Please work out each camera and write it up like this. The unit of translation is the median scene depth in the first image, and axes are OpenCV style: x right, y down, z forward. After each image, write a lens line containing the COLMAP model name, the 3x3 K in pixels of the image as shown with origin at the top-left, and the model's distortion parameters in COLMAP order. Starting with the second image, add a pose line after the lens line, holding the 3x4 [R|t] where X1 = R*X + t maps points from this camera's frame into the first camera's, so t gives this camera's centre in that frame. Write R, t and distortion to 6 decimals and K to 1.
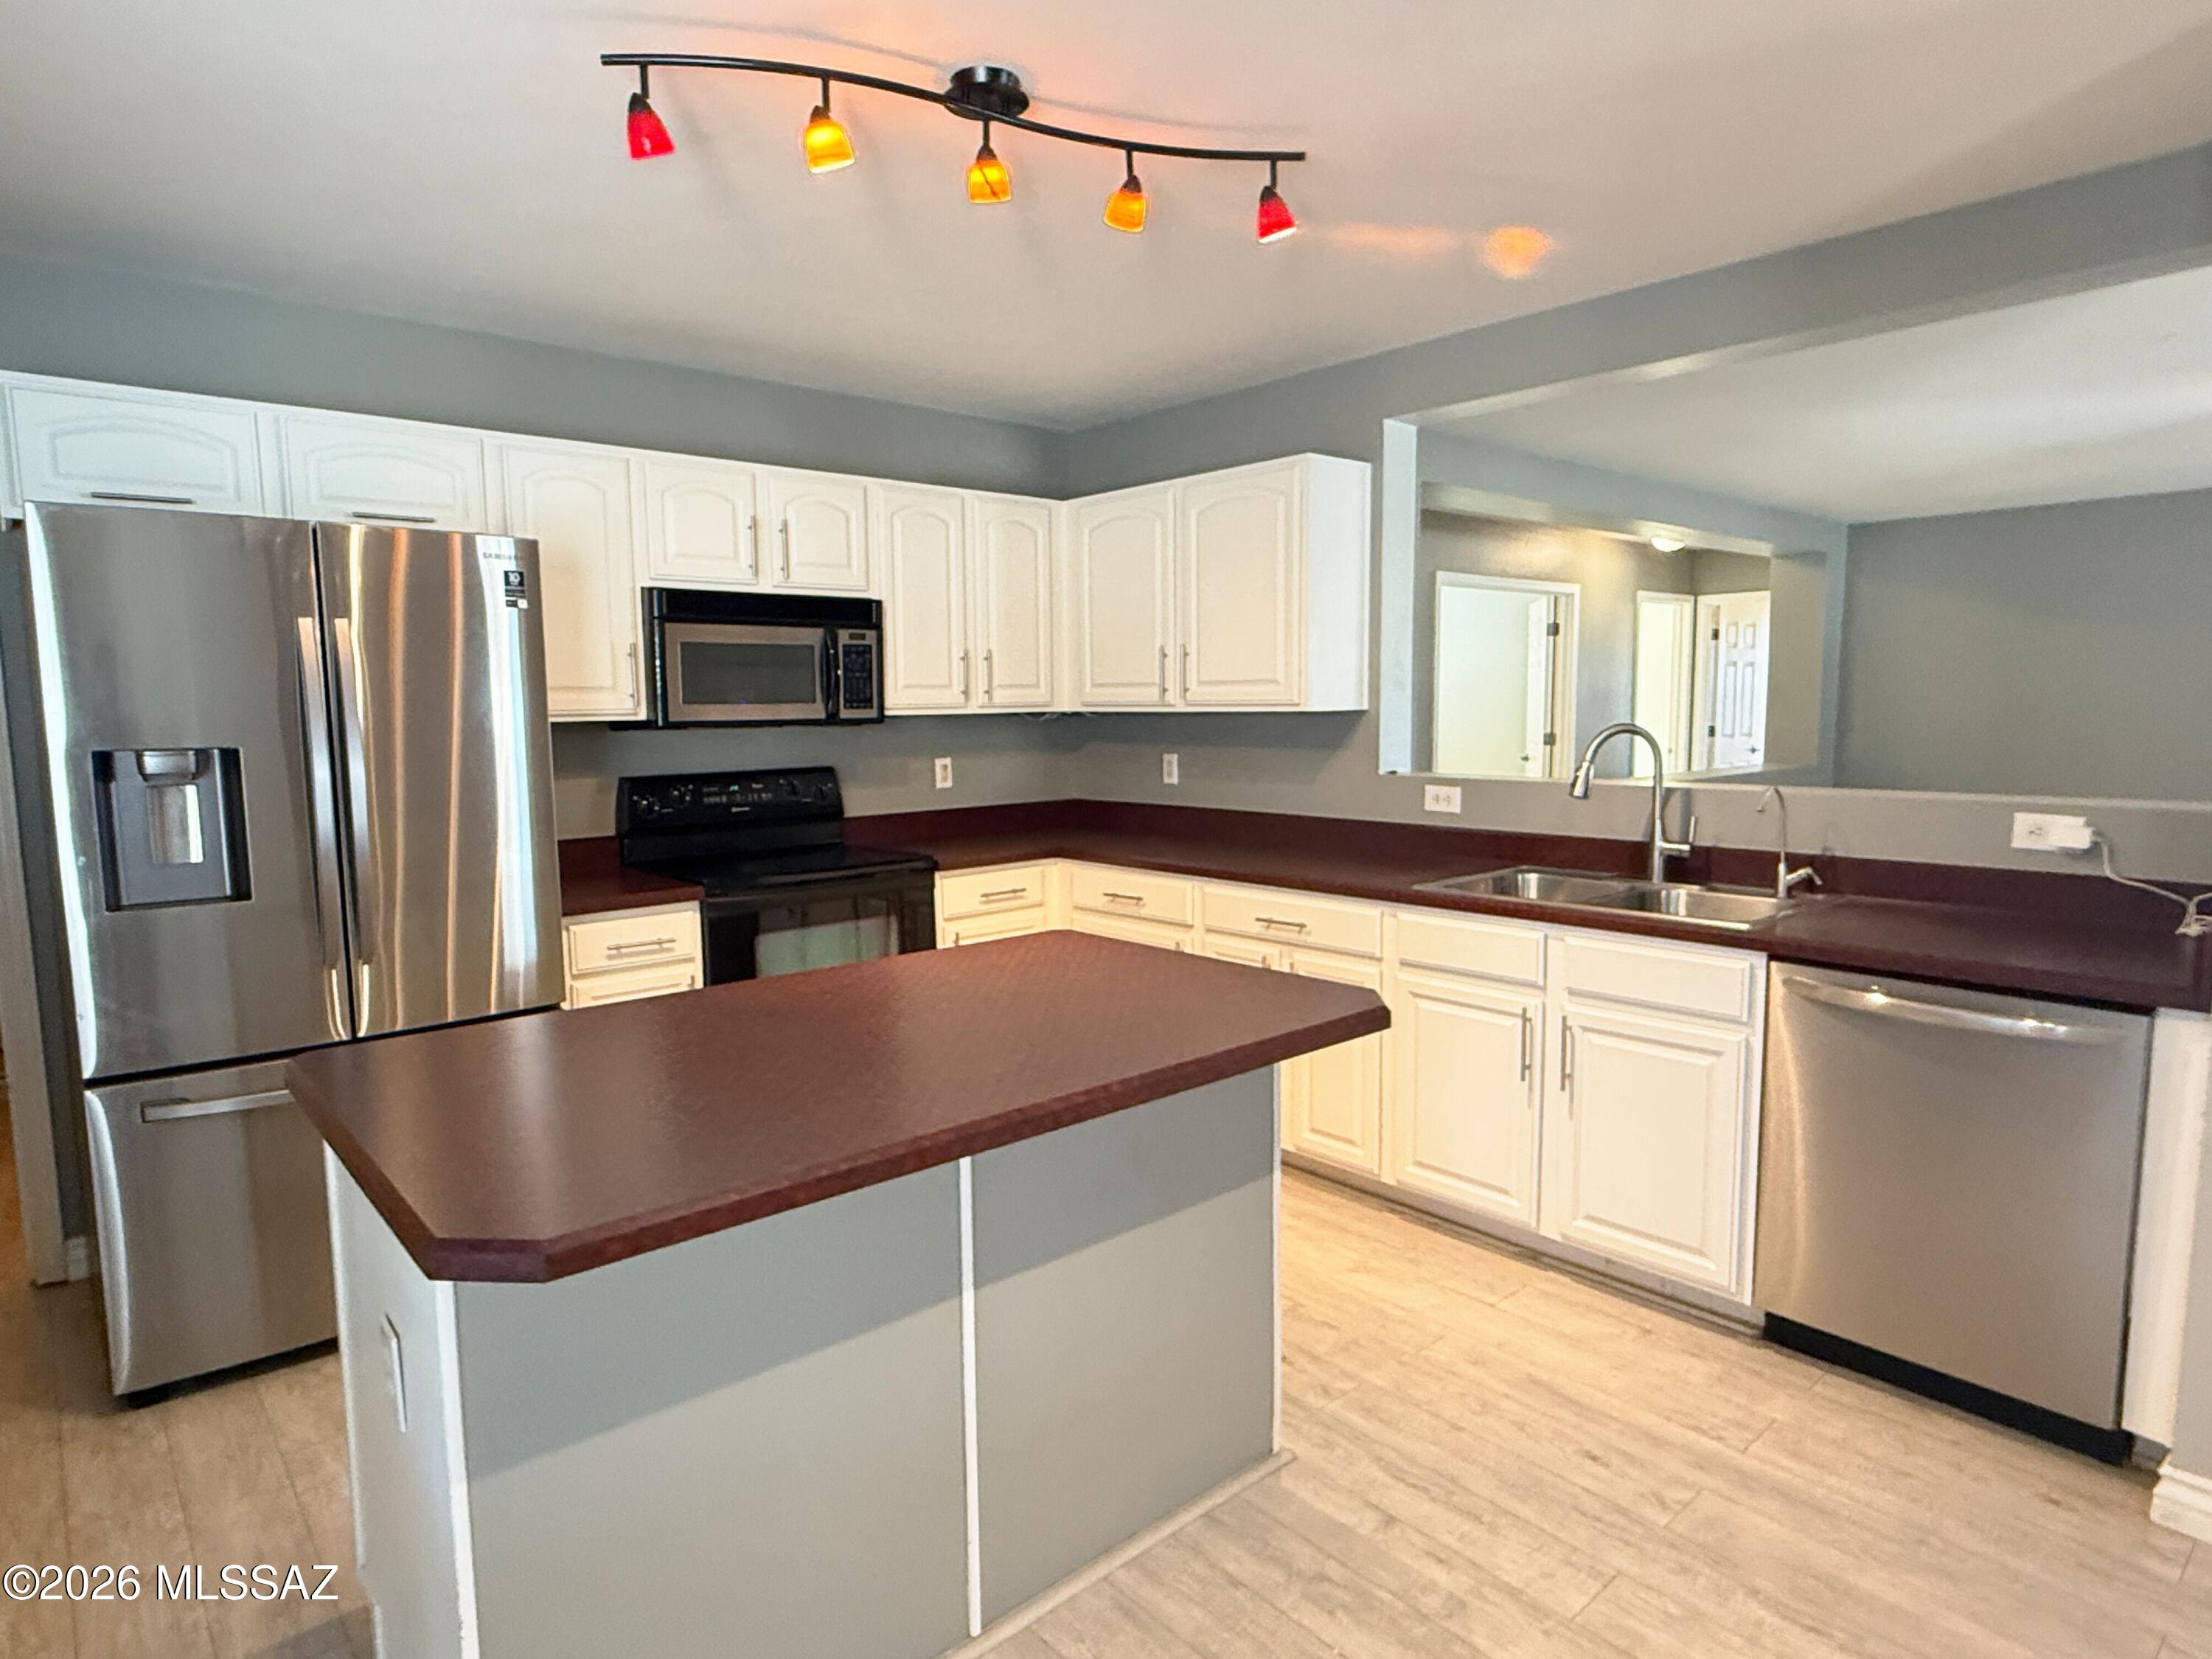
lens RADIAL K [[1241.6, 0, 1087.6], [0, 1241.6, 838.5], [0, 0, 1]] dist [0.004107, 0.002266]
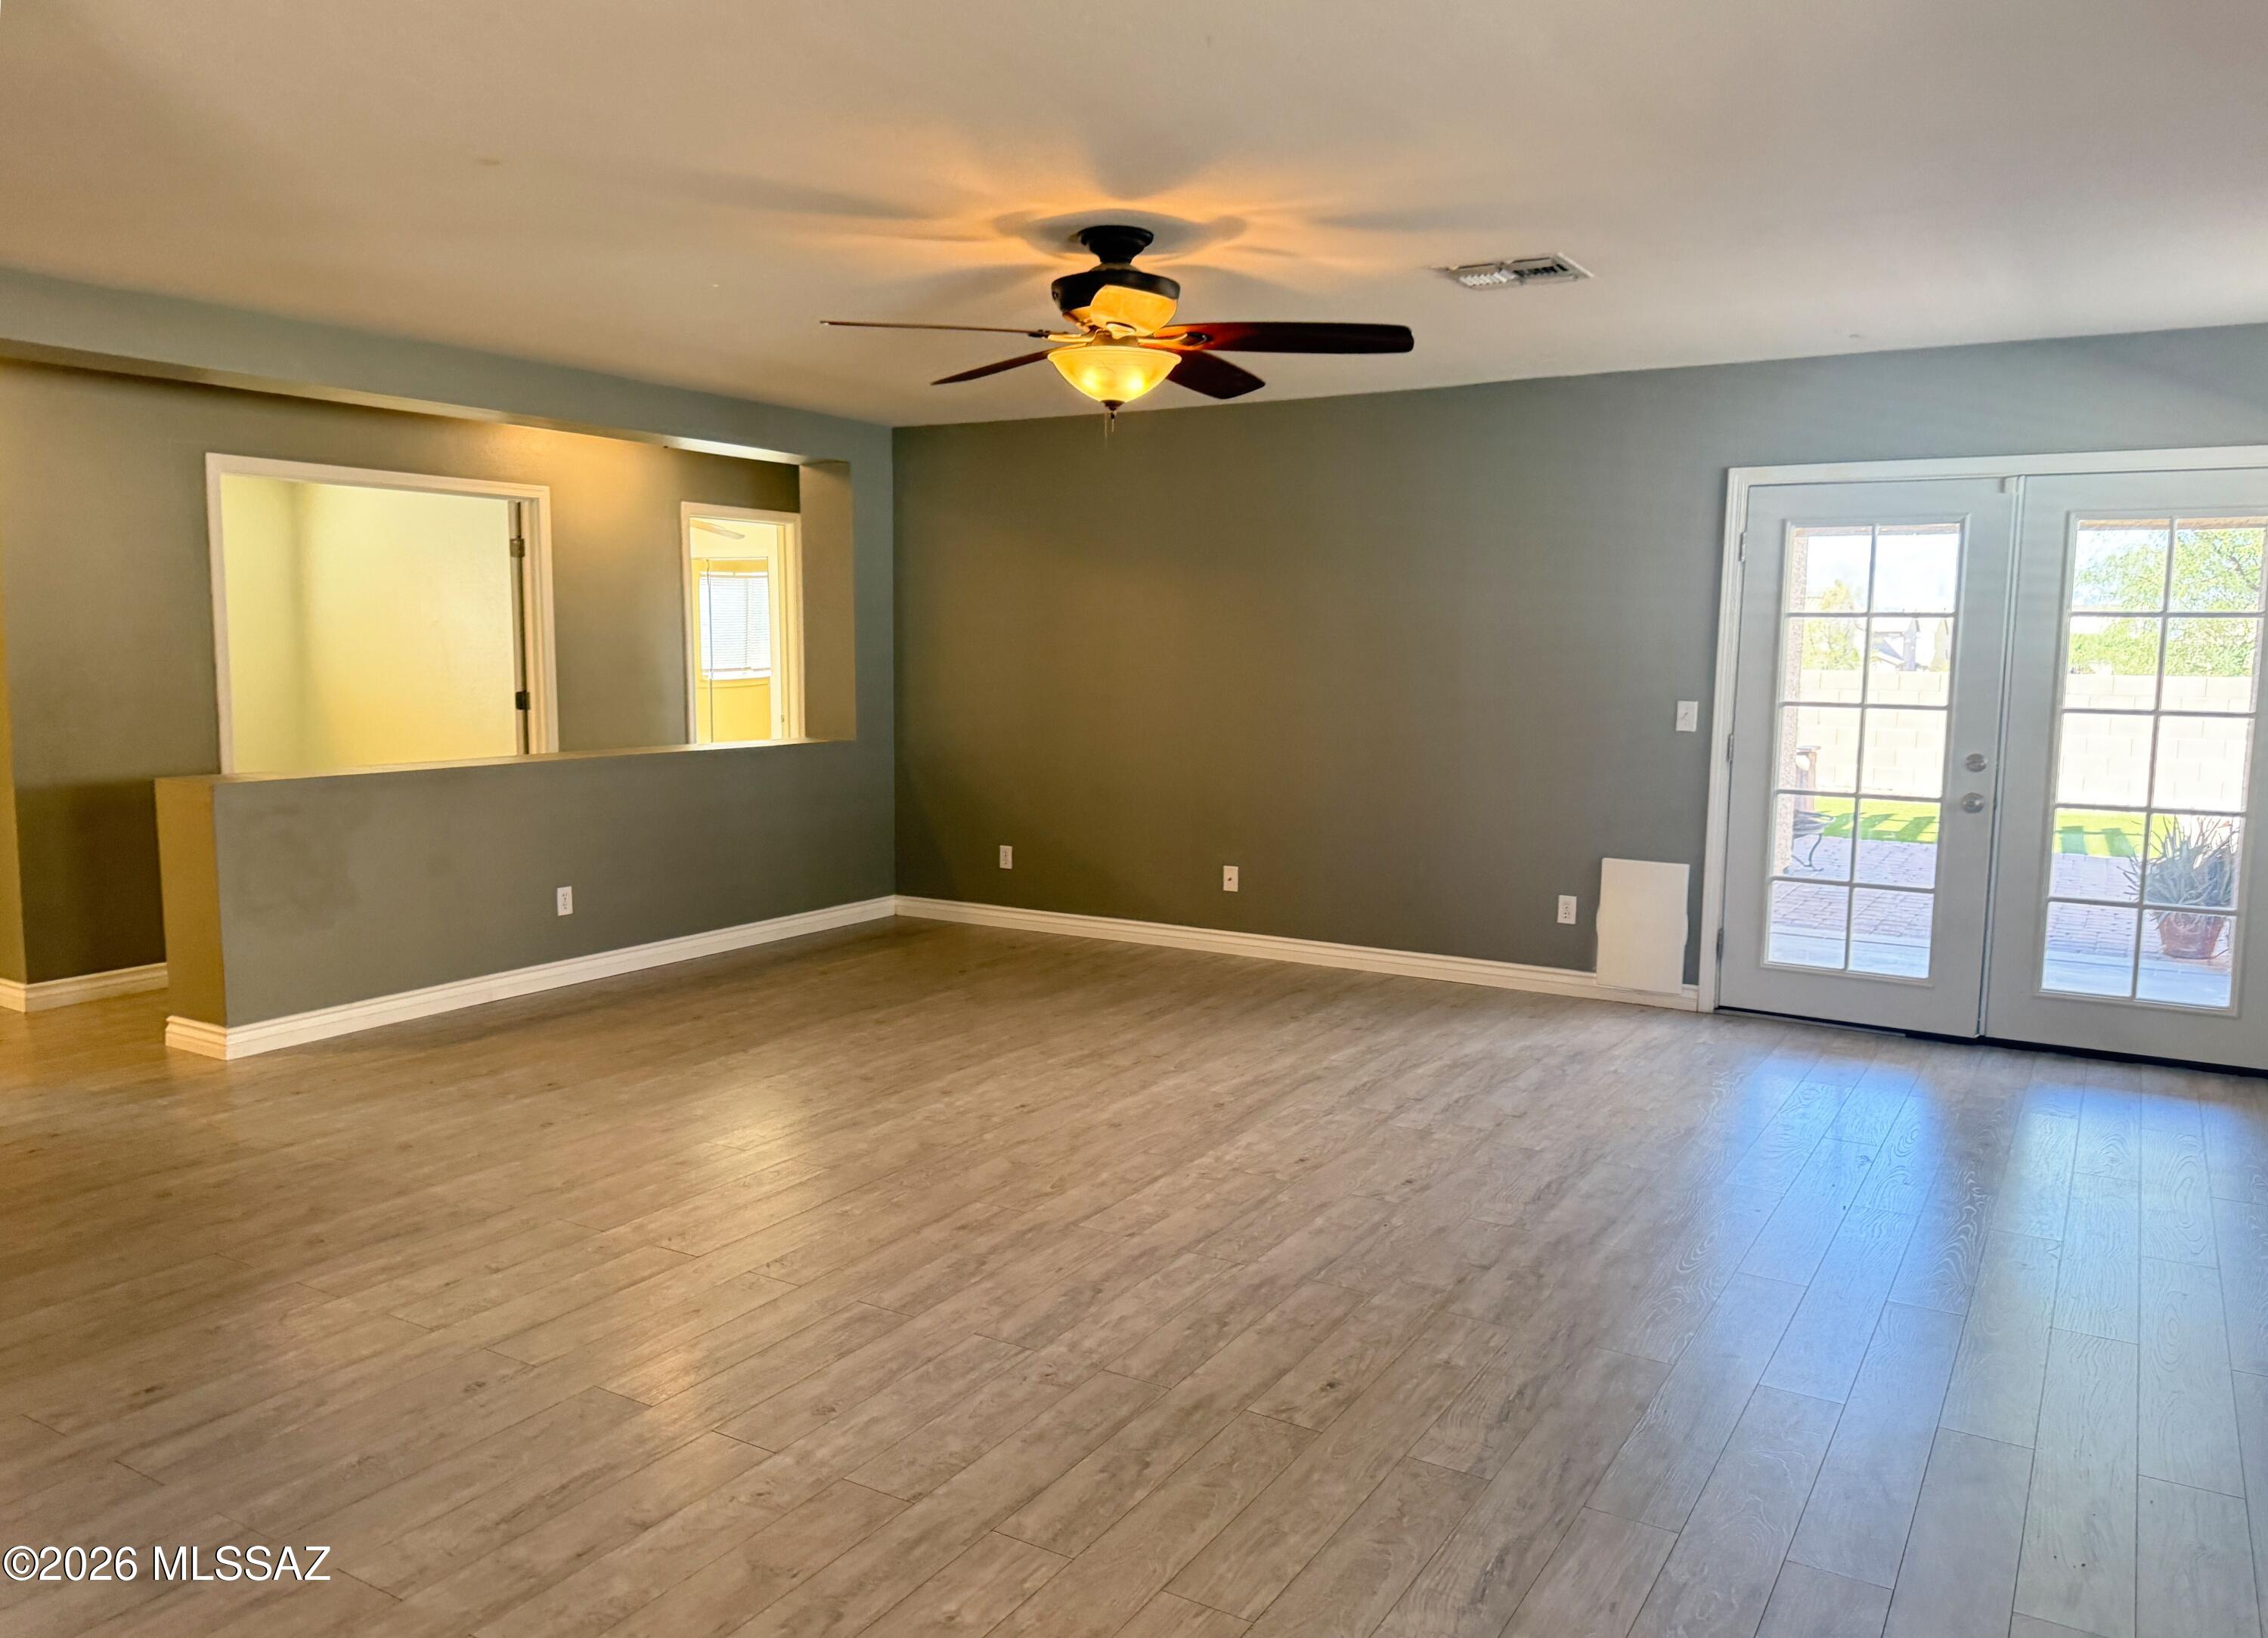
lens RADIAL K [[1644.2, 0, 1131.9], [0, 1644.2, 827.9], [0, 0, 1]] dist [-0.004432, -0.005492]
pose [[0.951809, -0.008754, 0.306567, 0.893722], [0.008514, 0.999962, 0.002121, -0.011247], [-0.306574, 0.000591, 0.951847, -0.027164]]
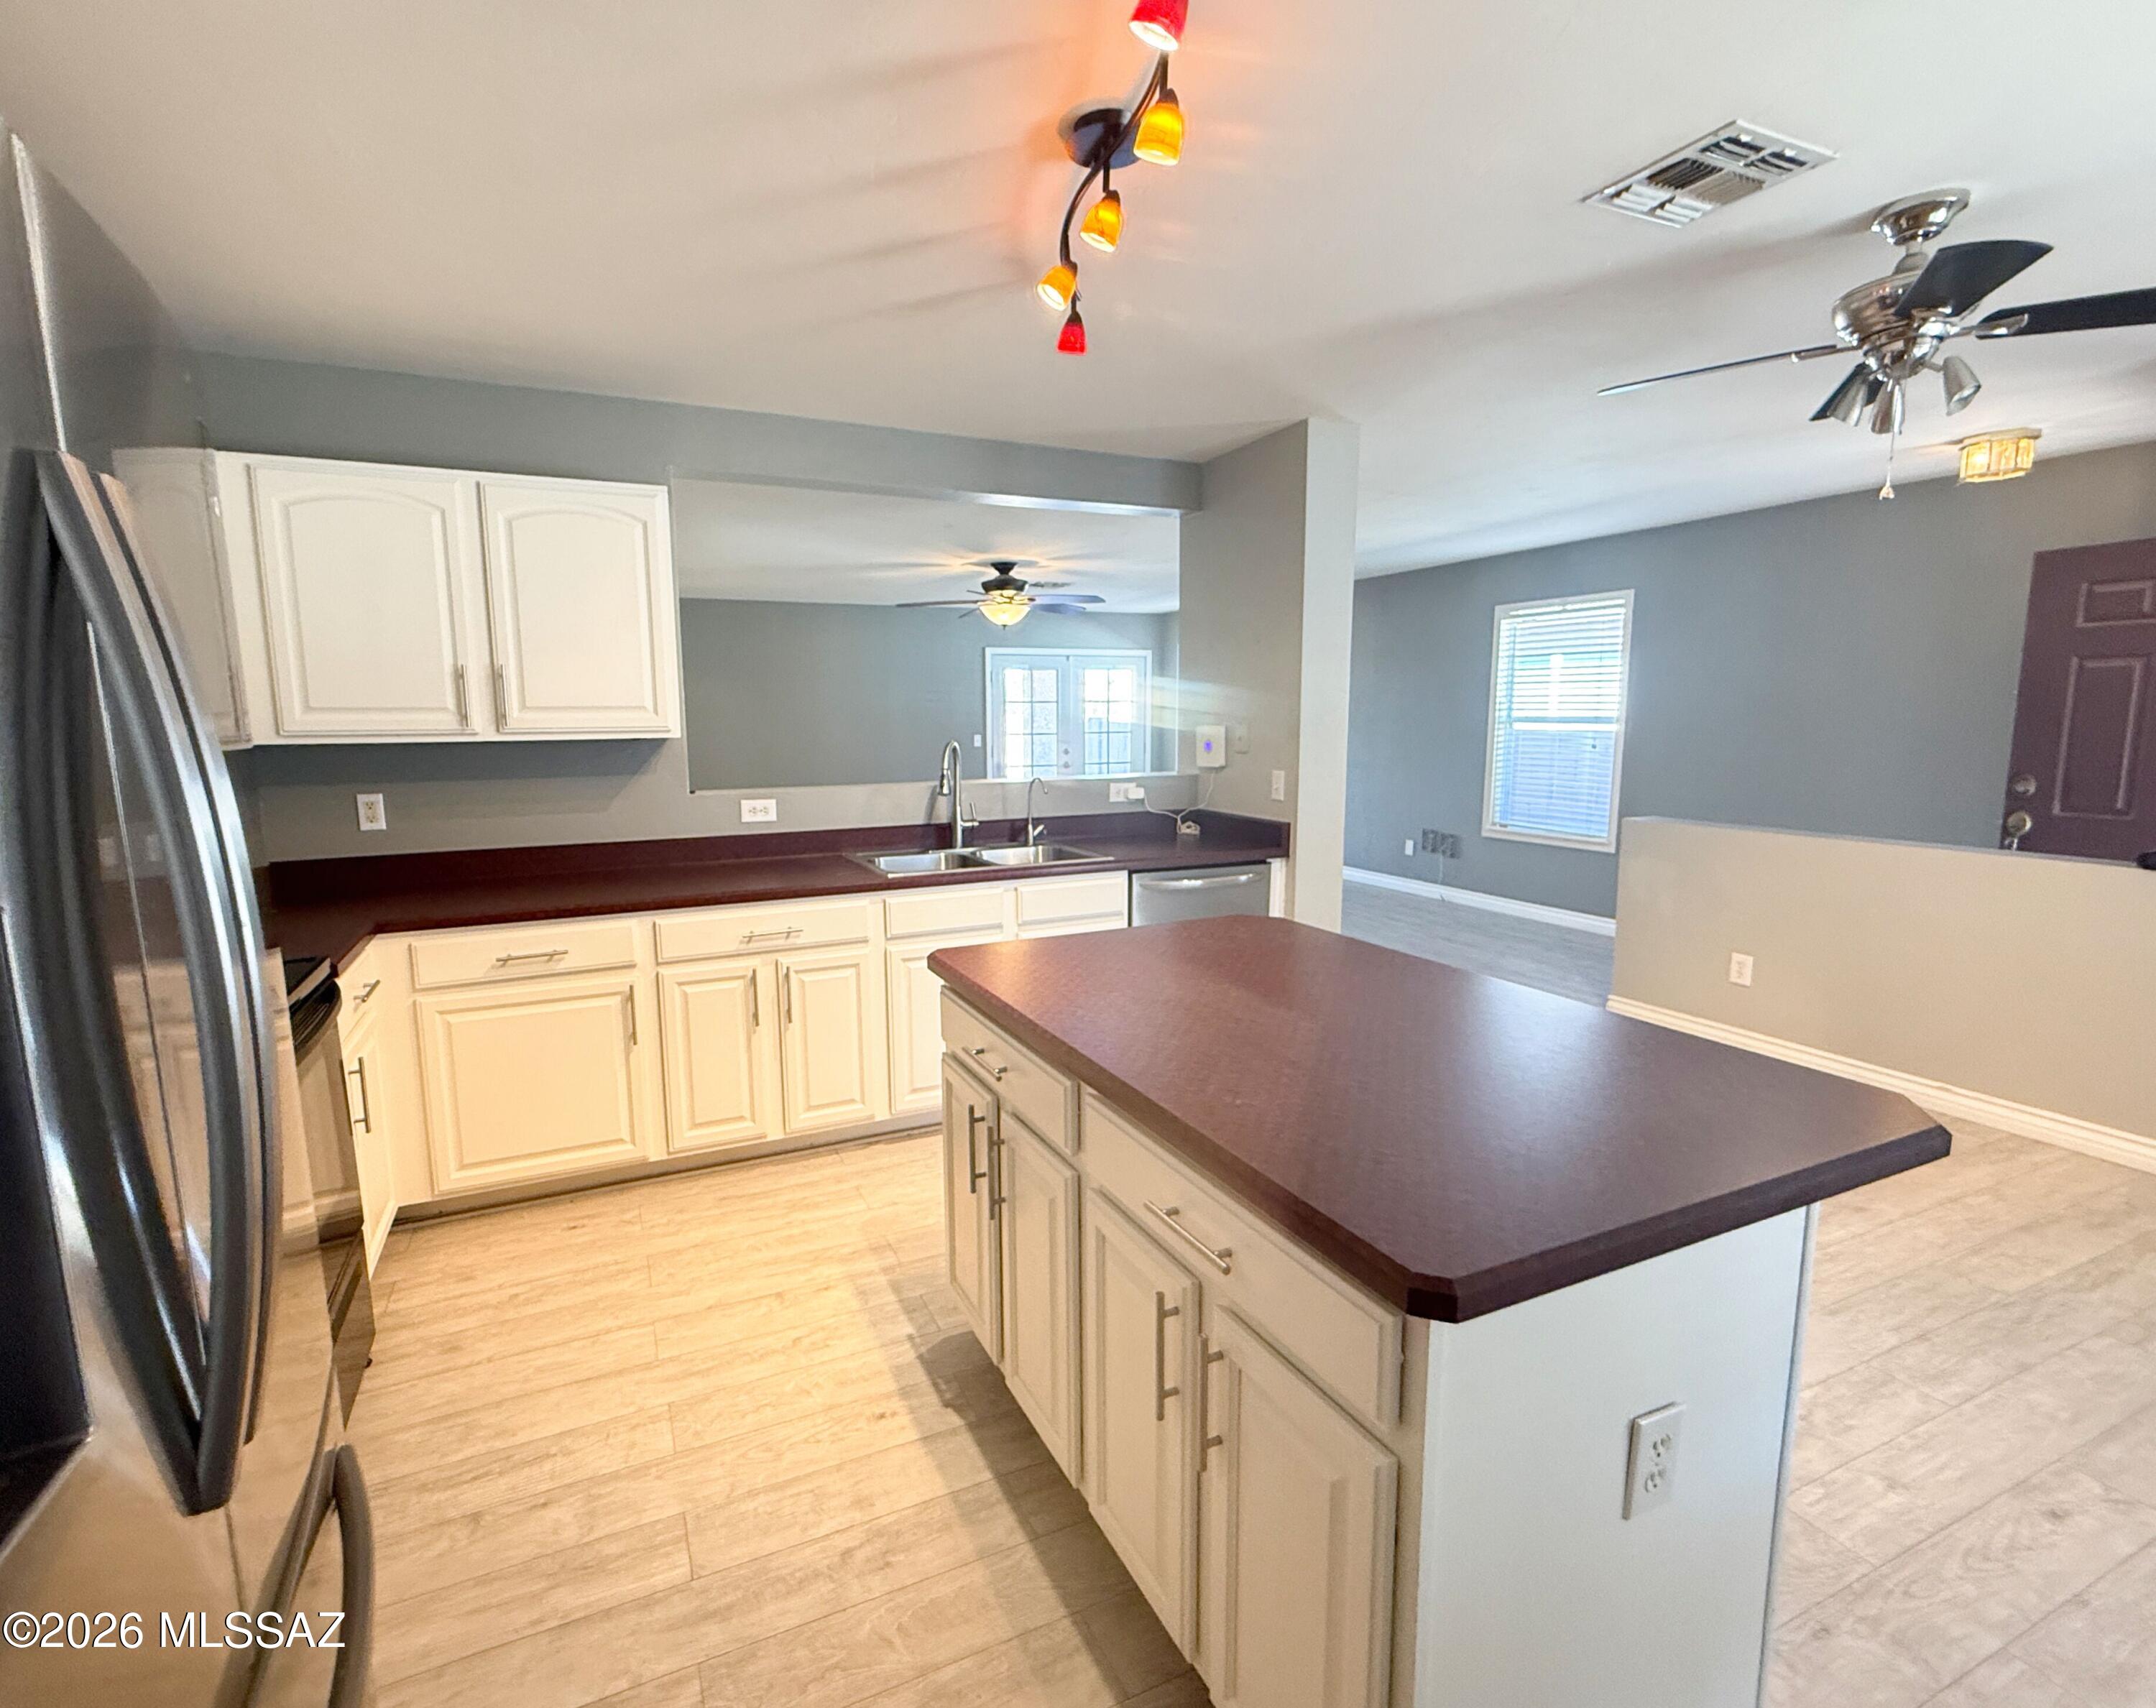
lens RADIAL K [[997.9, 0, 1017.6], [0, 997.9, 851.0], [0, 0, 1]] dist [0.002207, 0.000443]
pose [[0.294838, -0.120585, 0.947908, -0.533699], [0.113294, 0.989420, 0.090627, -0.051029], [-0.948807, 0.080672, 0.305380, 0.472875]]
